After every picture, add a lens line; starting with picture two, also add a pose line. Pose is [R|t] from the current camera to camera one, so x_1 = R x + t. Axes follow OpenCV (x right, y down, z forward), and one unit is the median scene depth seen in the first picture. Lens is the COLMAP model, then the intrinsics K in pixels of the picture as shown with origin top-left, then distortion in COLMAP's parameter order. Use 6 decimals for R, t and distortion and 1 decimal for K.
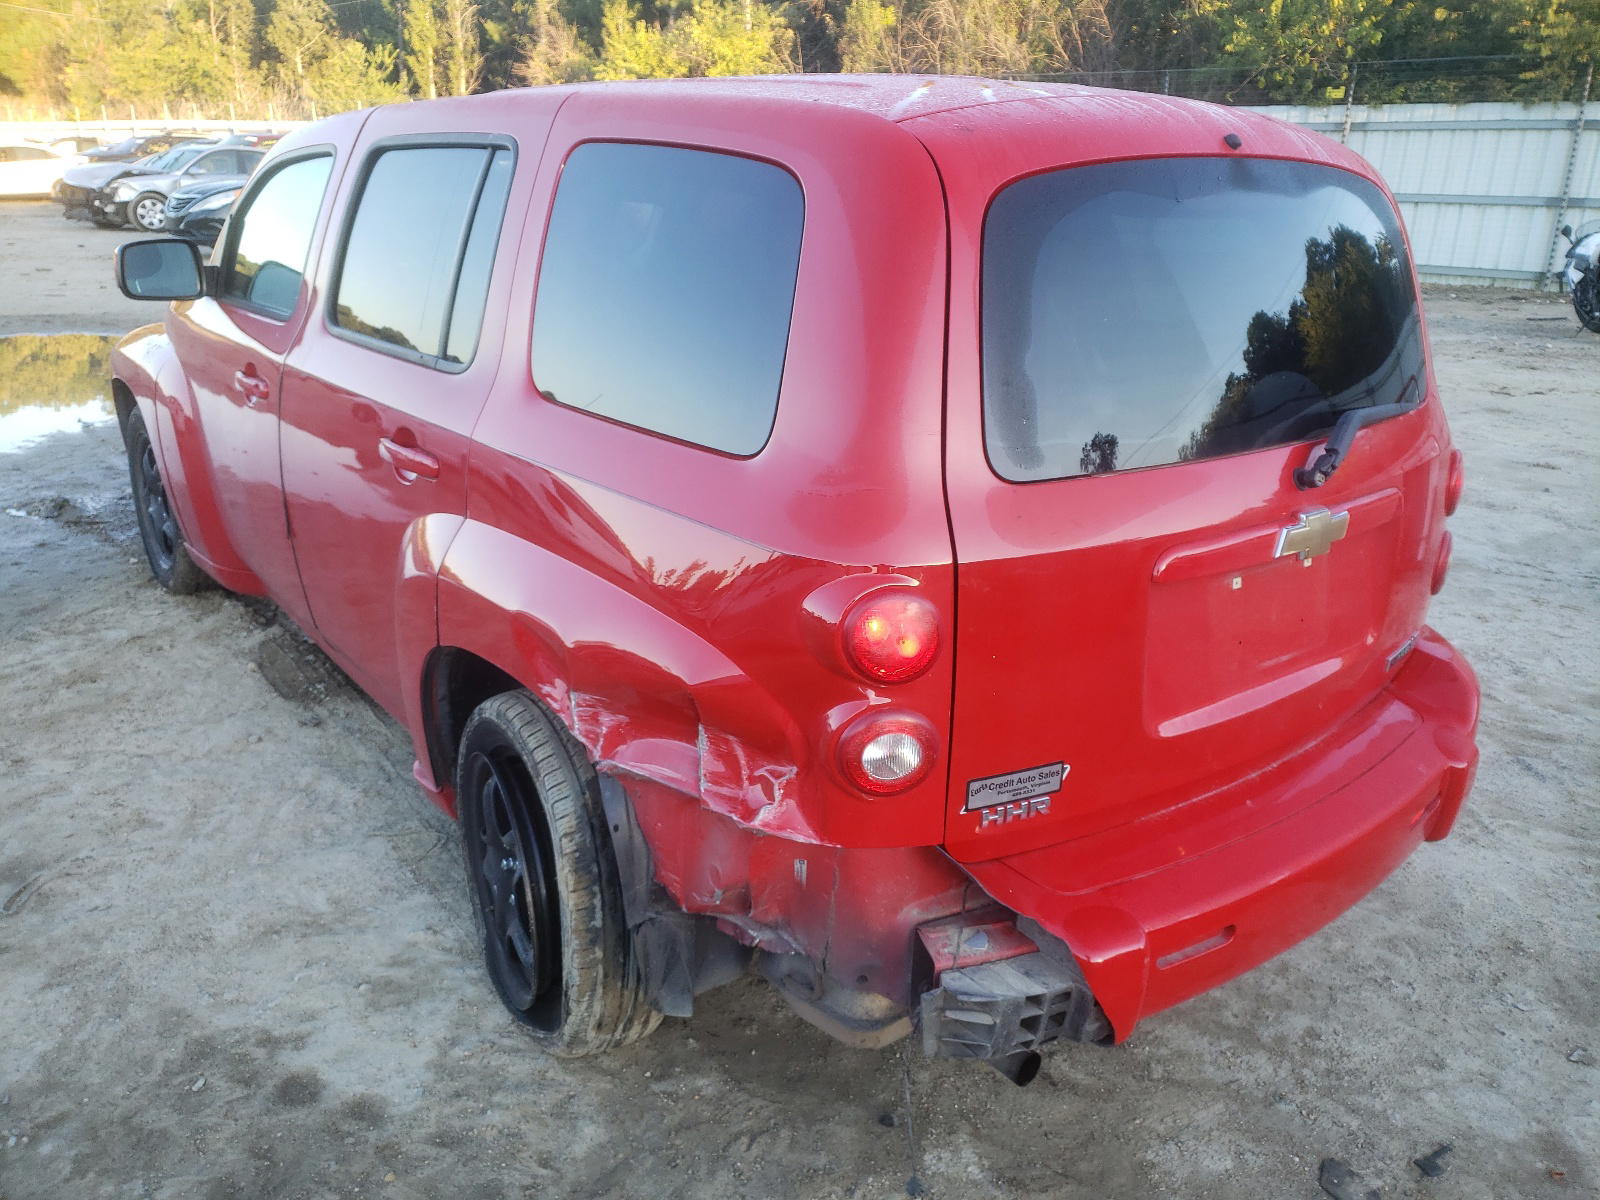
lens RADIAL K [[1225.1, 0, 806.3], [0, 1225.1, 589.4], [0, 0, 1]] dist [0.023350, -0.006229]
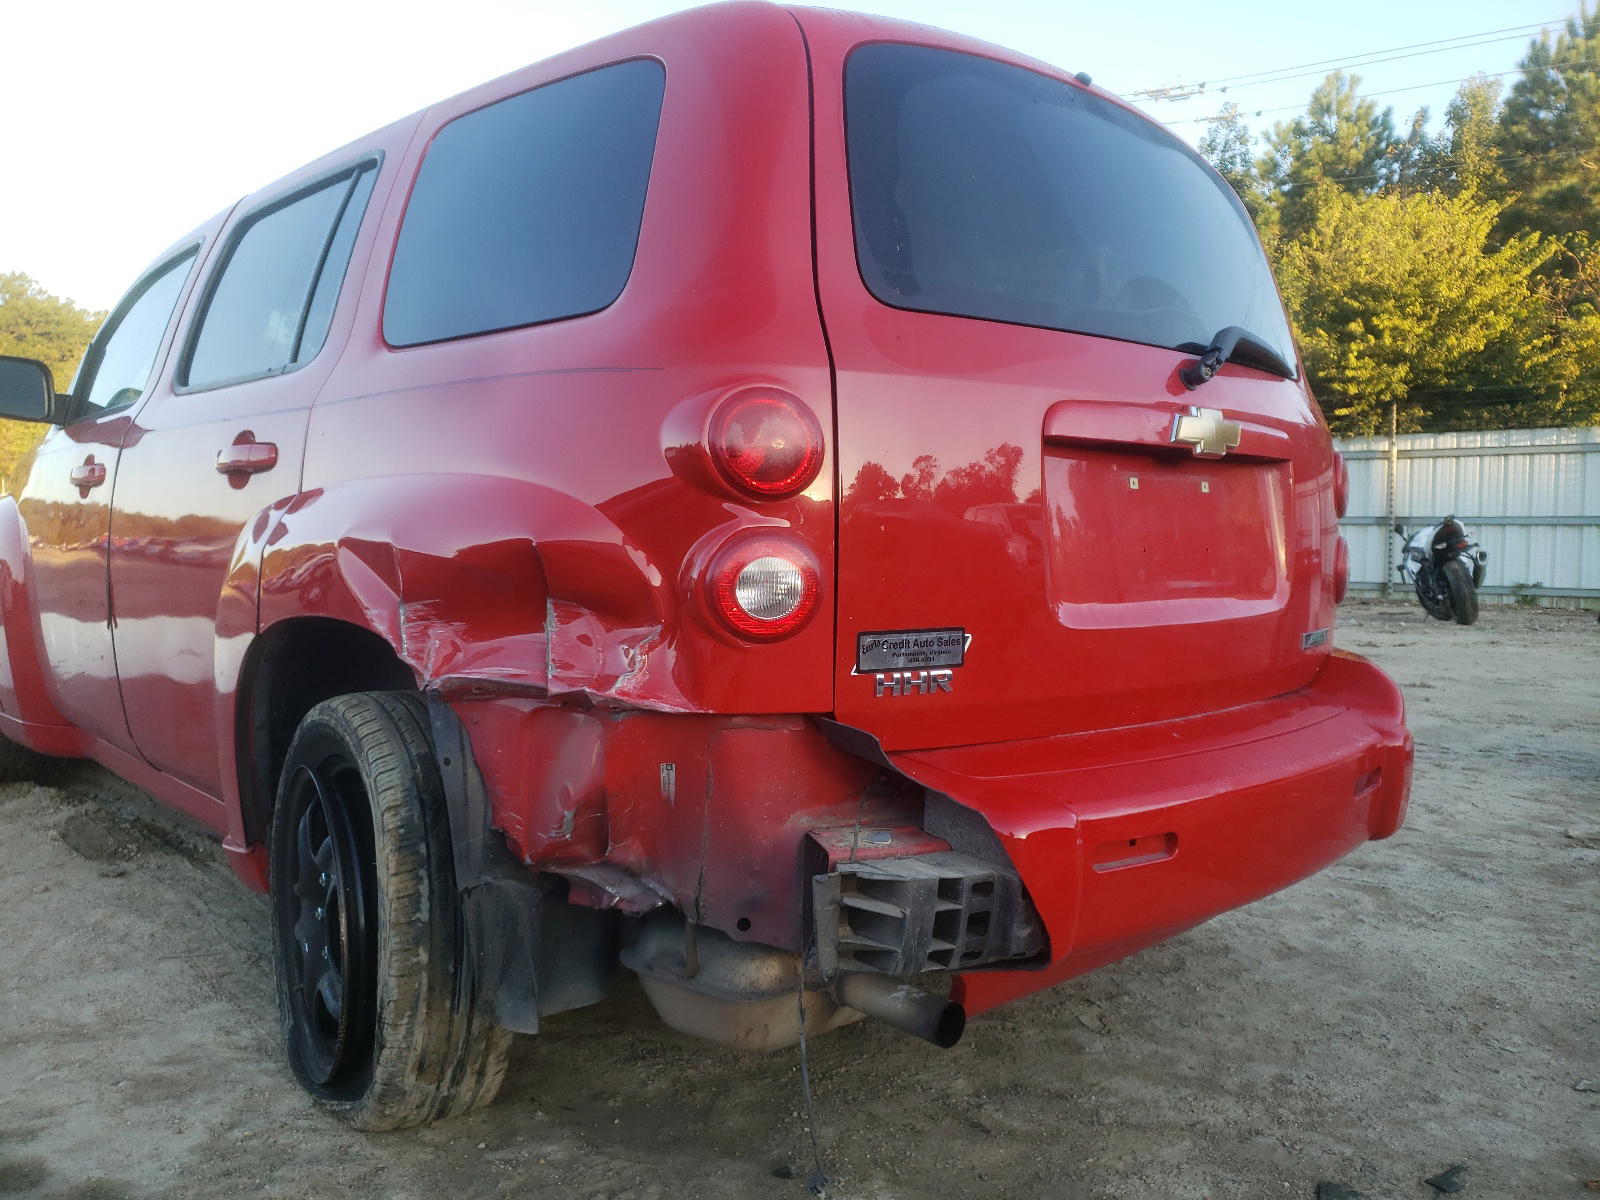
lens RADIAL K [[1225.1, 0, 795.0], [0, 1225.1, 607.0], [0, 0, 1]] dist [0.023350, -0.006229]
pose [[0.996878, -0.013999, 0.077700, 0.016040], [0.035301, 0.959330, -0.280070, 0.294655], [-0.070619, 0.281939, 0.956830, 0.129898]]
